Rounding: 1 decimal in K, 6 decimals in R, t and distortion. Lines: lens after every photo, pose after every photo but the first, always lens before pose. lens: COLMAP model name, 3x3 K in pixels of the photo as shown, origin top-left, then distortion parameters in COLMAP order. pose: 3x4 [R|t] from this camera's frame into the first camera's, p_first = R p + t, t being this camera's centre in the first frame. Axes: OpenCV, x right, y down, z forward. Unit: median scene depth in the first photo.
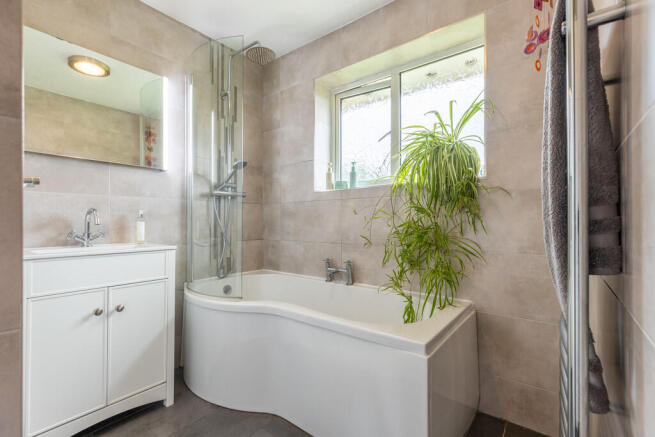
lens RADIAL K [[298.2, 0, 326.1], [0, 298.2, 219.4], [0, 0, 1]] dist [0.016687, 0.000234]
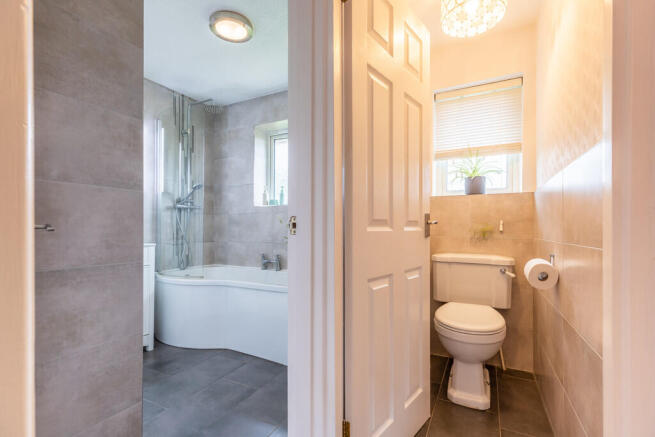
lens RADIAL K [[298.2, 0, 332.6], [0, 298.2, 230.3], [0, 0, 1]] dist [0.016687, 0.000234]
pose [[0.980103, 0.004221, 0.198442, 0.044524], [-0.005153, 0.999978, 0.004181, 0.010589], [-0.198420, -0.005120, 0.980104, -0.445237]]
